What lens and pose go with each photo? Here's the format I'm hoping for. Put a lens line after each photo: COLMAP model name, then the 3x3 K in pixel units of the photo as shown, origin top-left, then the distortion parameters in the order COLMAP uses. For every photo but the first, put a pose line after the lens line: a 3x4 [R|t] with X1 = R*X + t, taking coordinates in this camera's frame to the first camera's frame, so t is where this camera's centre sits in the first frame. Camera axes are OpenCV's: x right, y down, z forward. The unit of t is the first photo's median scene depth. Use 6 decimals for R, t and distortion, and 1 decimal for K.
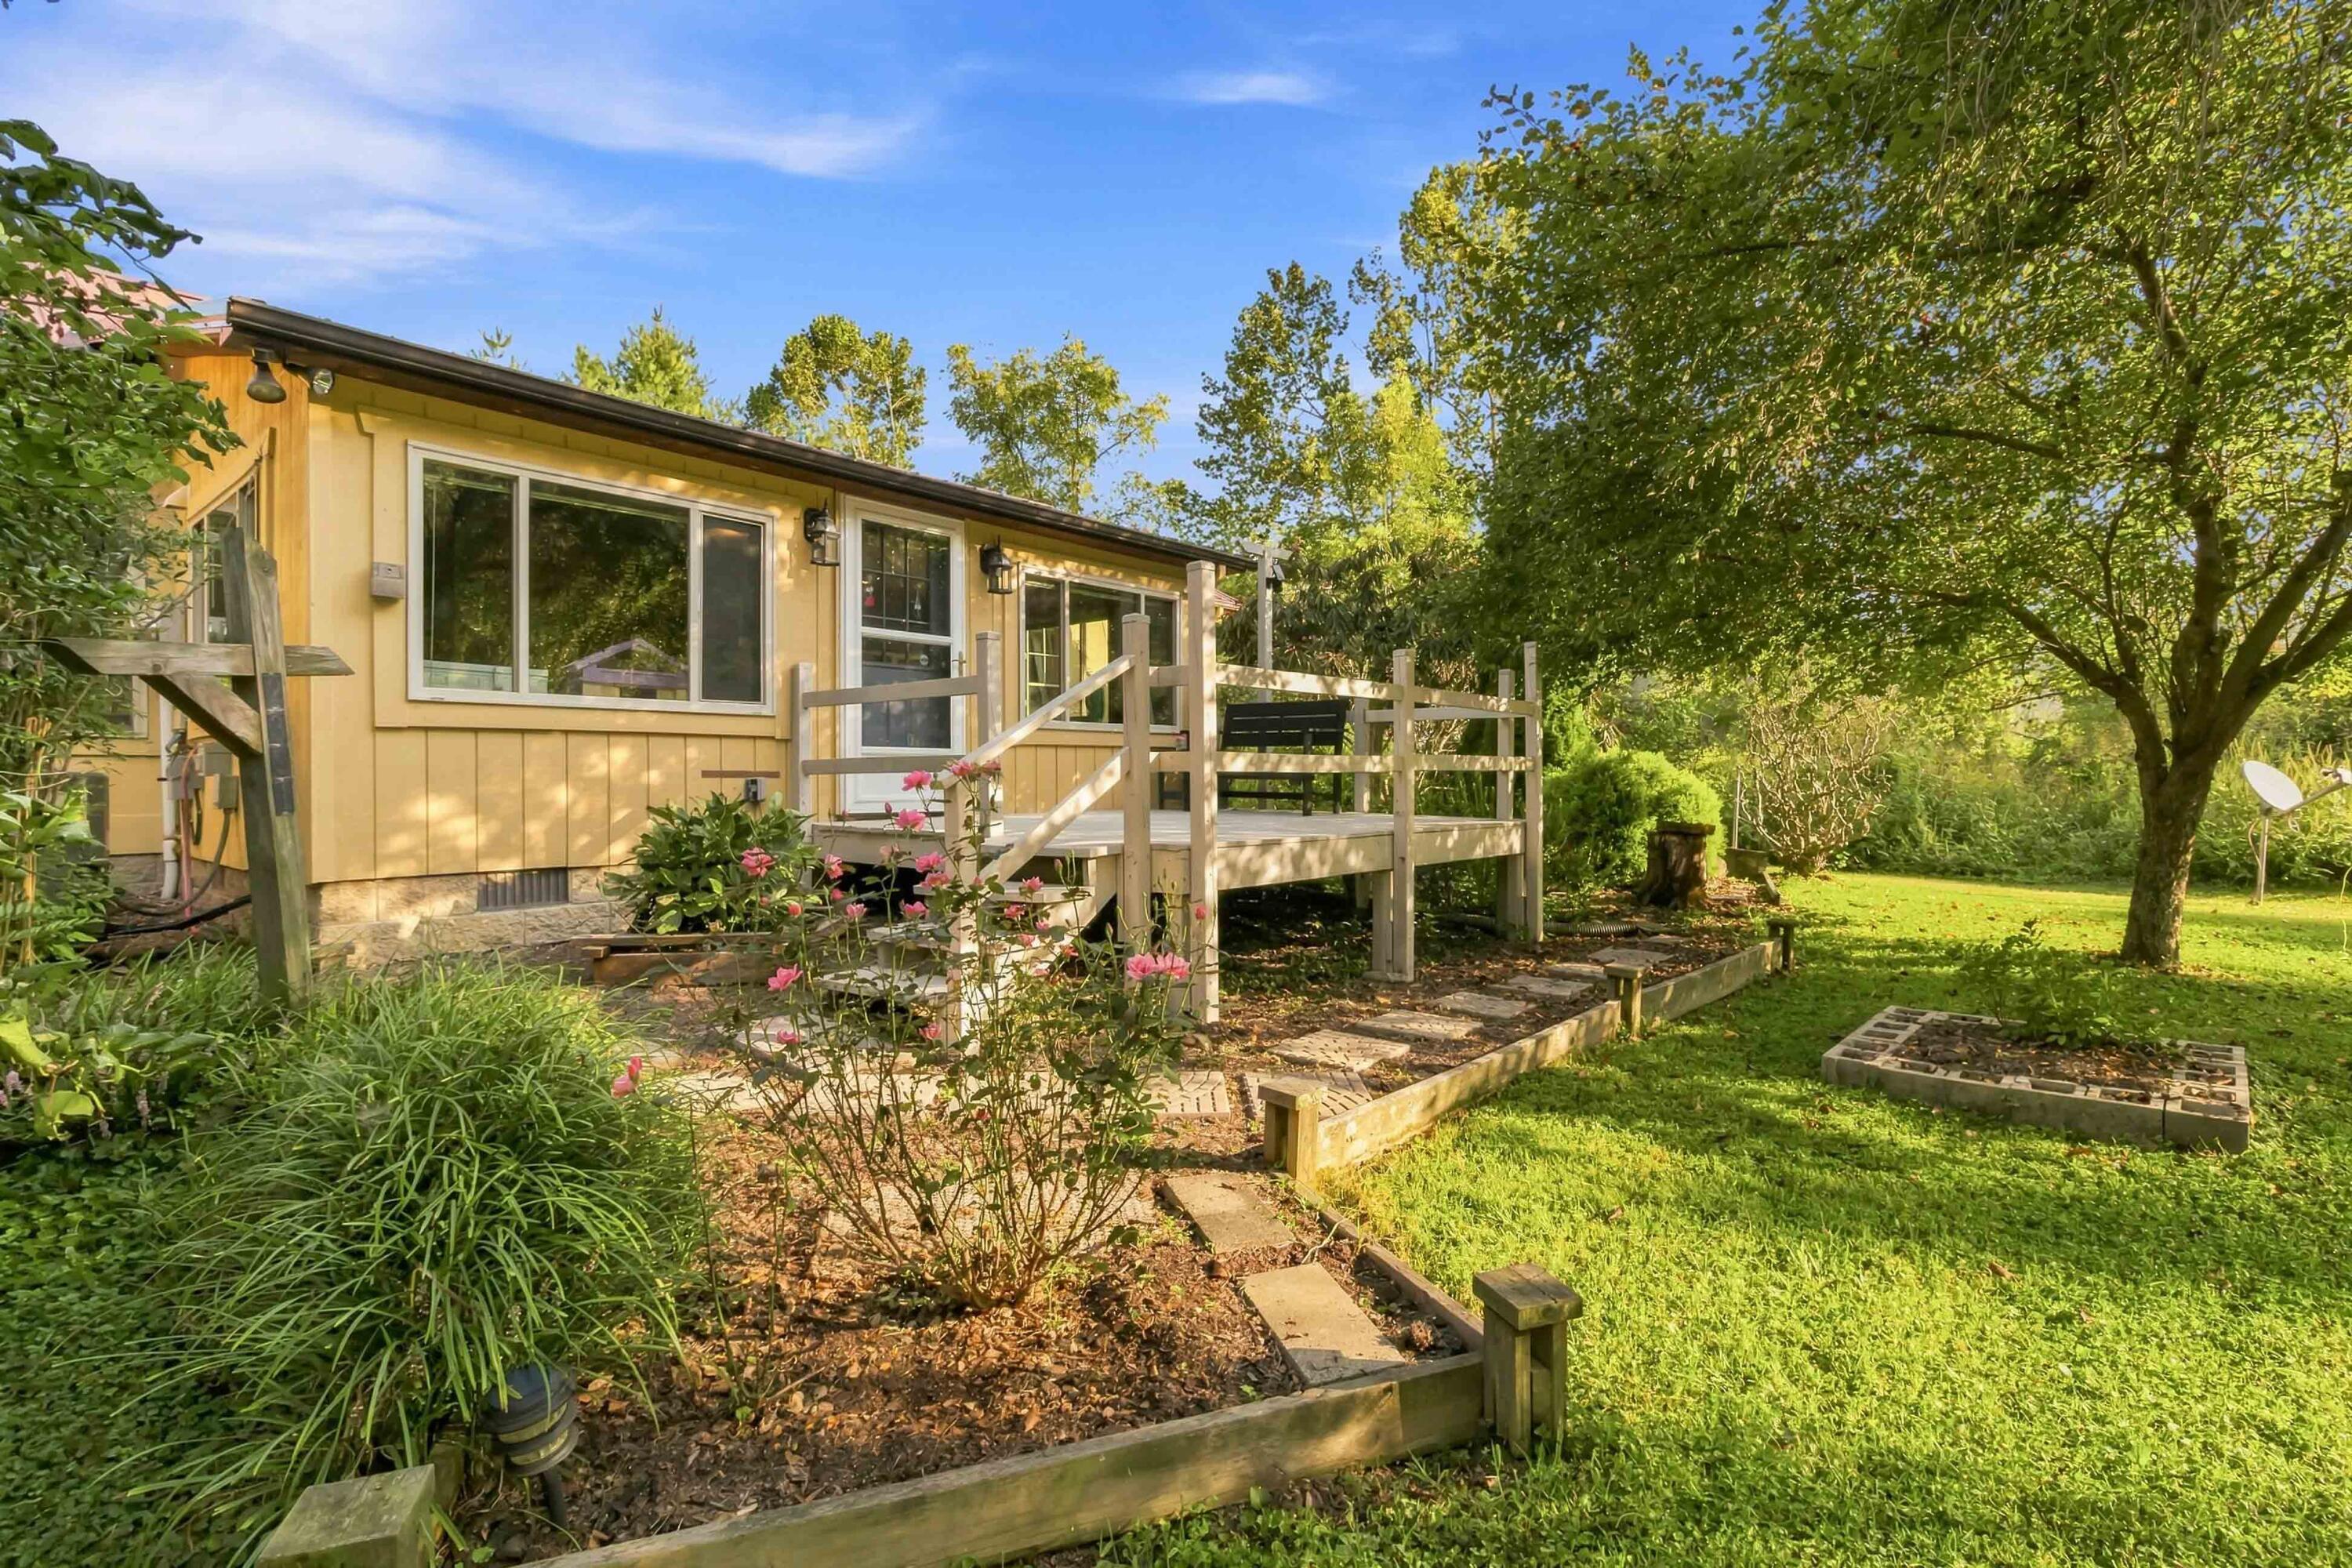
lens RADIAL K [[1038.3, 0, 1176.0], [0, 1038.3, 784.0], [0, 0, 1]] dist [-0.001685, 0.000439]
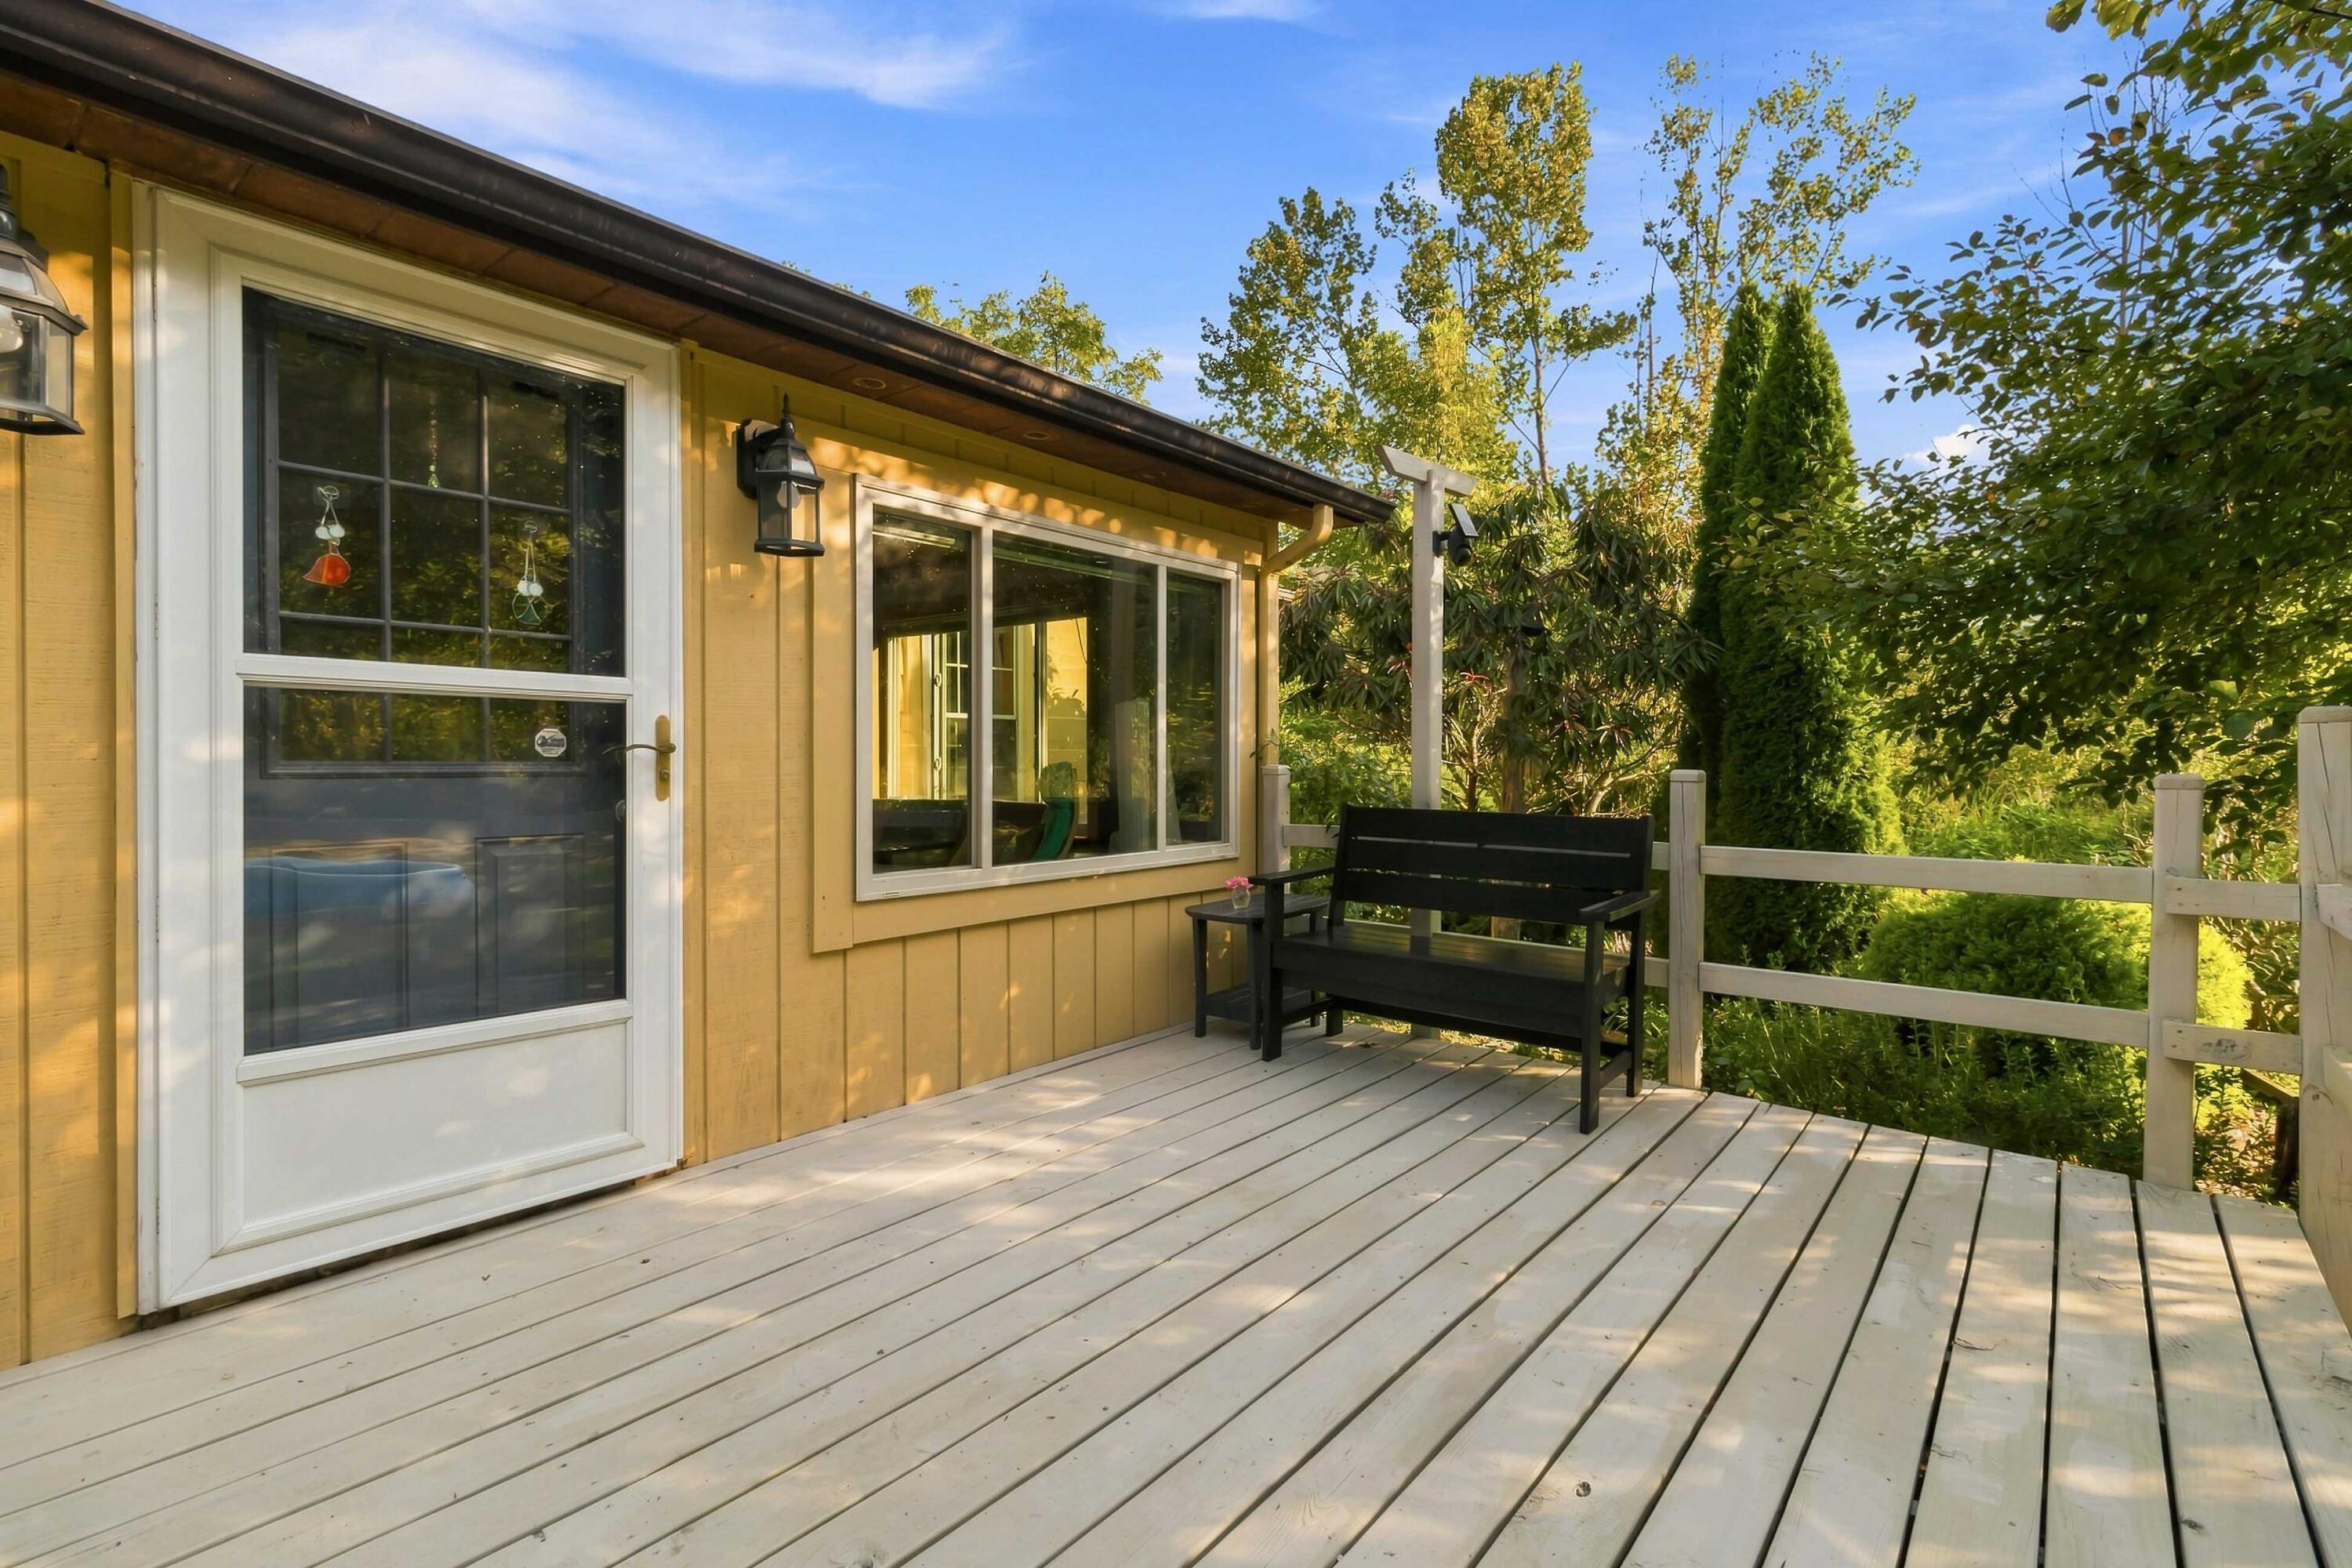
lens RADIAL K [[1038.3, 0, 1176.0], [0, 1038.3, 784.0], [0, 0, 1]] dist [-0.001685, 0.000439]
pose [[0.999839, 0.005908, 0.016972, -0.032015], [-0.006149, 0.999881, 0.014178, -0.089195], [-0.016886, -0.014280, 0.999755, 0.517767]]
